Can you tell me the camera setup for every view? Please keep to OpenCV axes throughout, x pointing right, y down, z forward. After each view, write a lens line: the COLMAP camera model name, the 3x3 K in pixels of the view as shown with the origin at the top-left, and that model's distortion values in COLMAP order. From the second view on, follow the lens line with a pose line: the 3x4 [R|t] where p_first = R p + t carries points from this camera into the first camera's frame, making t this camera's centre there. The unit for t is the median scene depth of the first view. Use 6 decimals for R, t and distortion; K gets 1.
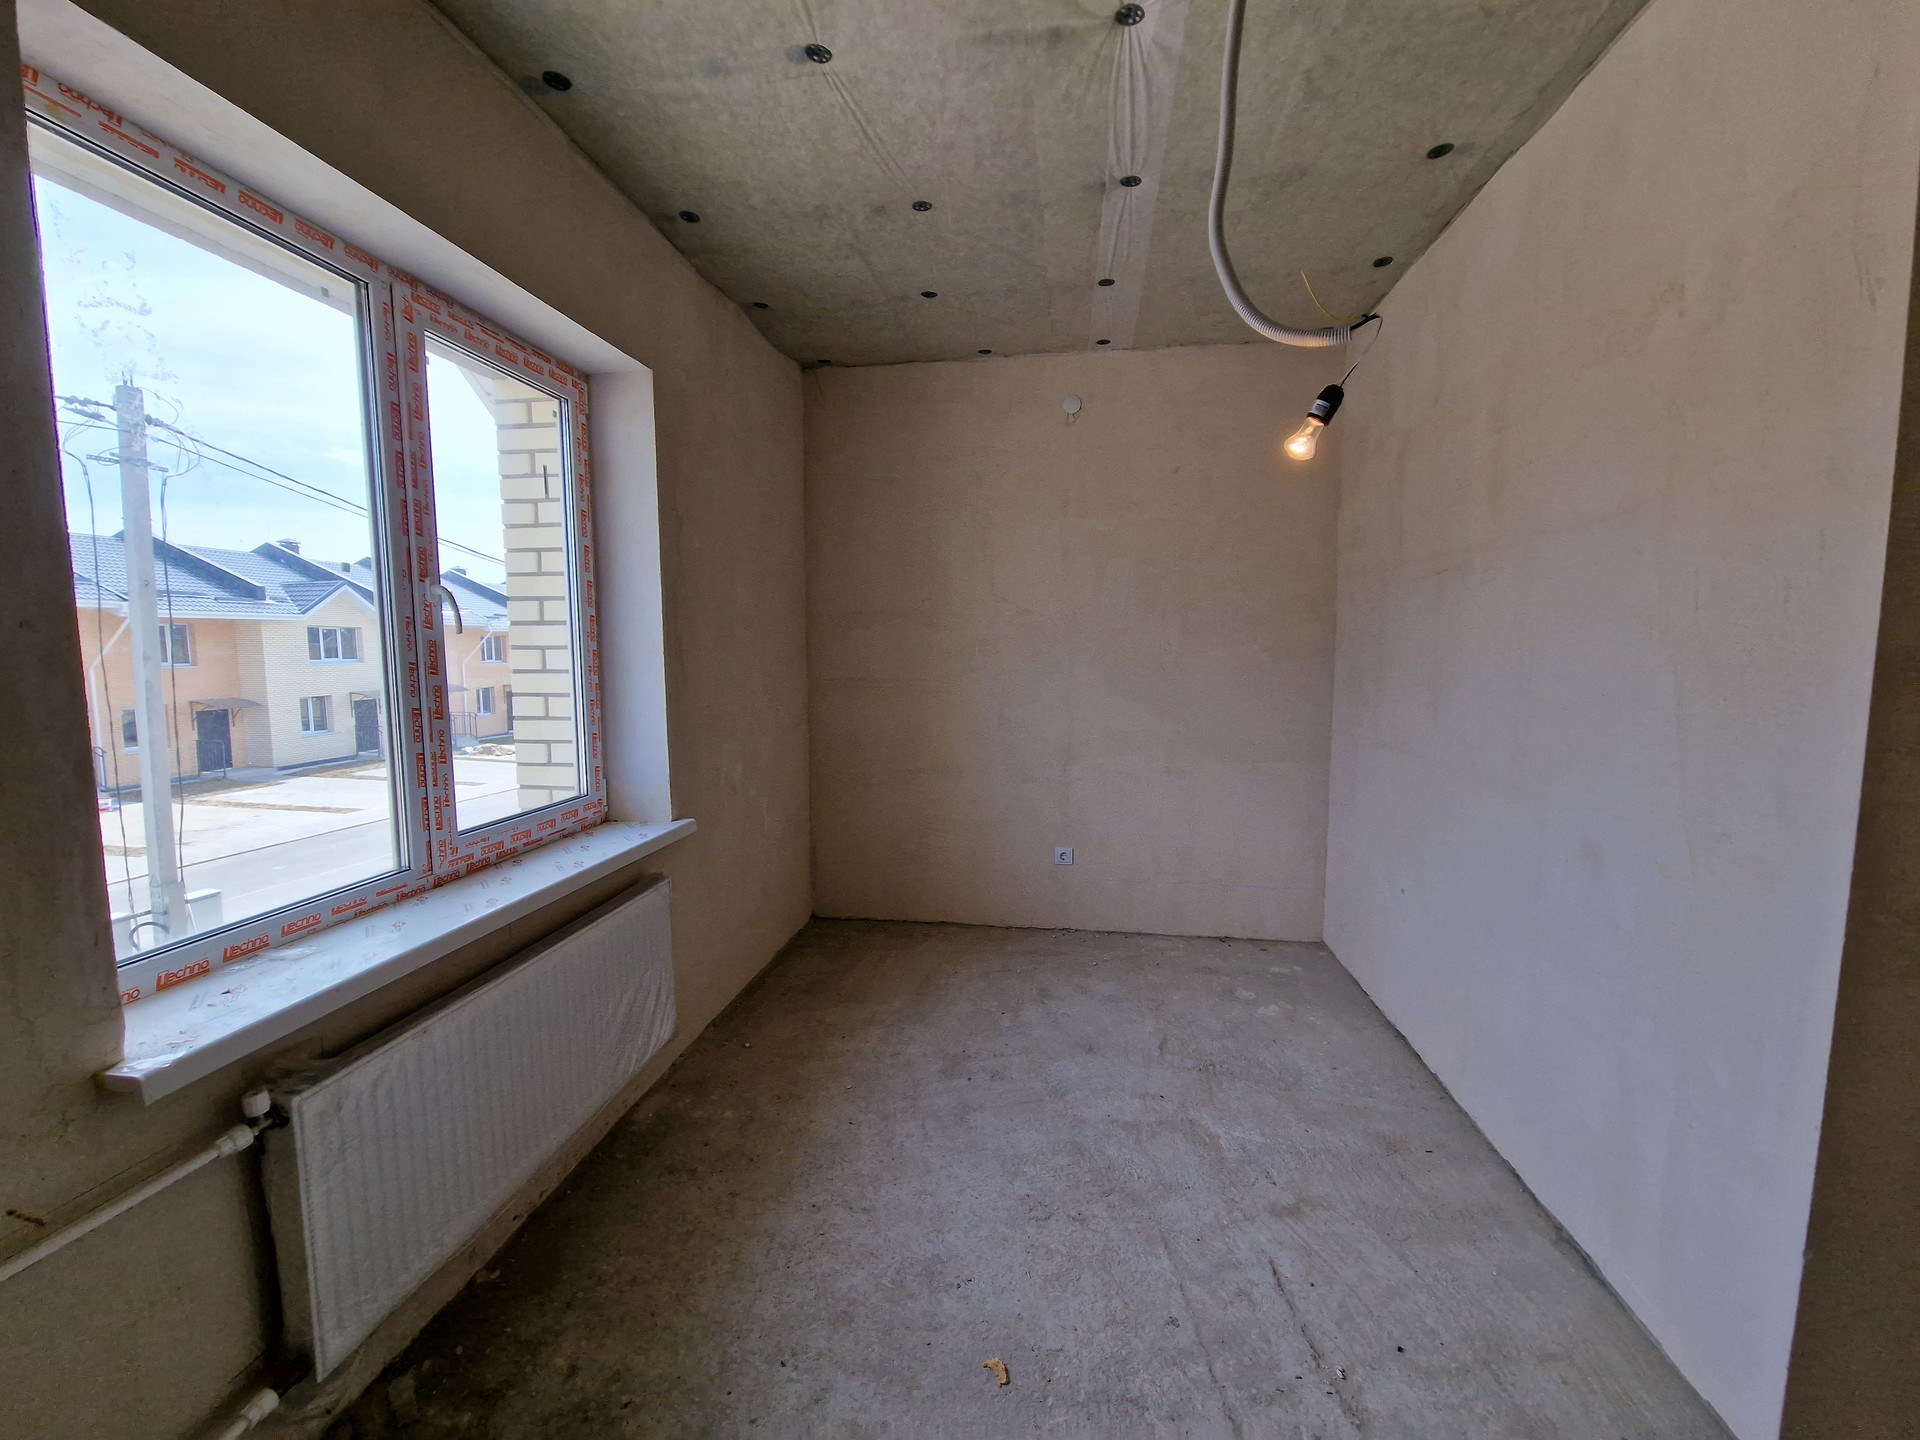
lens RADIAL K [[787.6, 0, 978.5], [0, 787.6, 730.7], [0, 0, 1]] dist [0.006605, -0.003957]
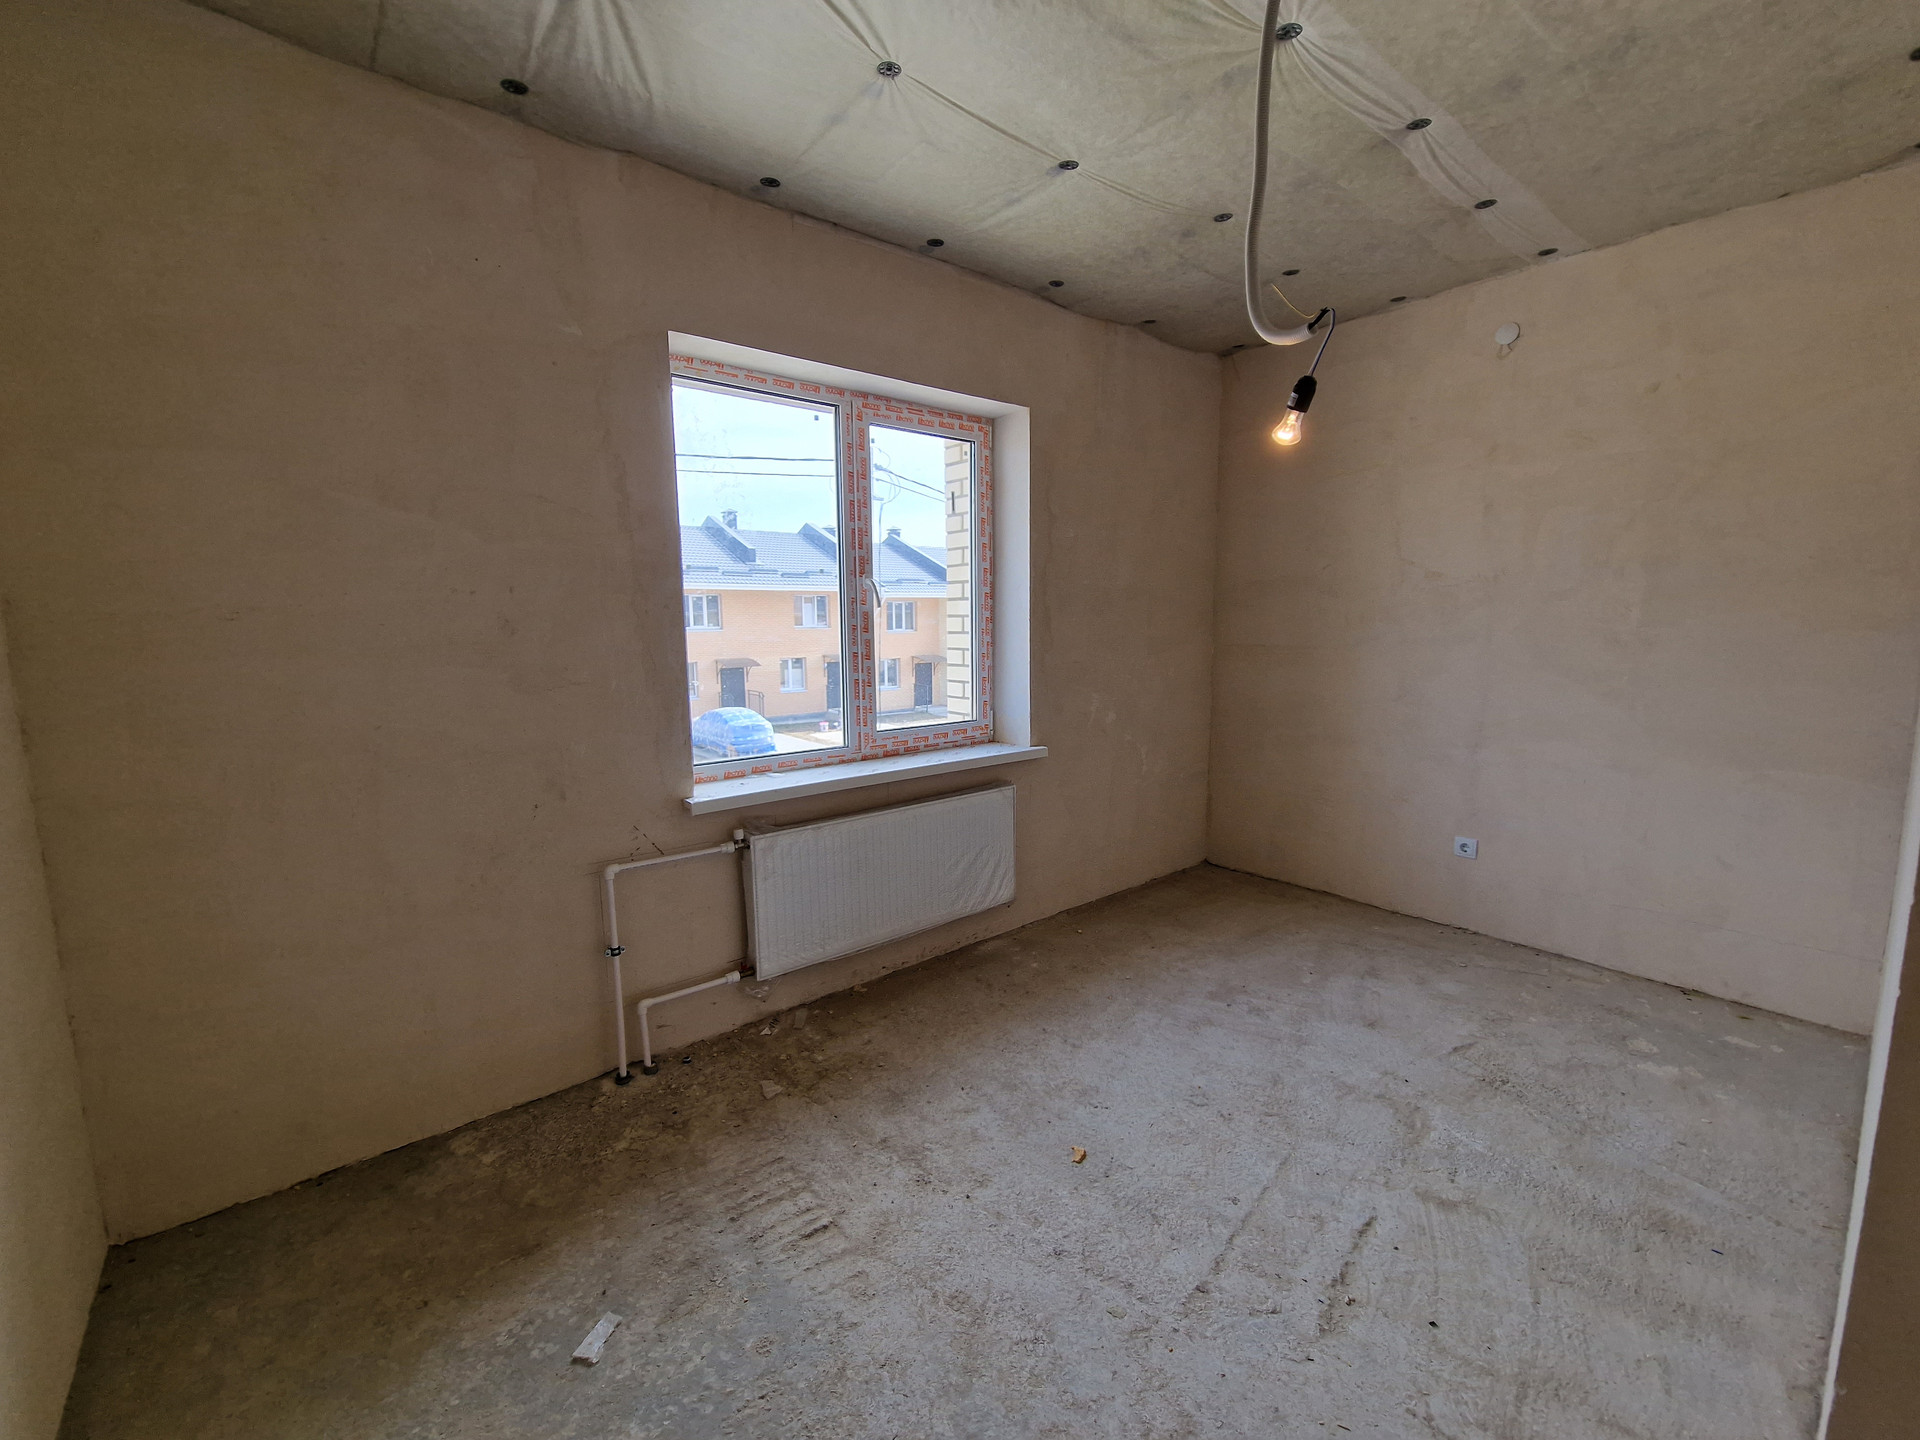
lens RADIAL K [[787.6, 0, 964.0], [0, 787.6, 735.6], [0, 0, 1]] dist [0.006605, -0.003957]
pose [[0.745186, 0.095952, -0.659917, 0.455269], [-0.066844, 0.995358, 0.069244, 0.013101], [0.663498, -0.007488, 0.748141, -0.084895]]
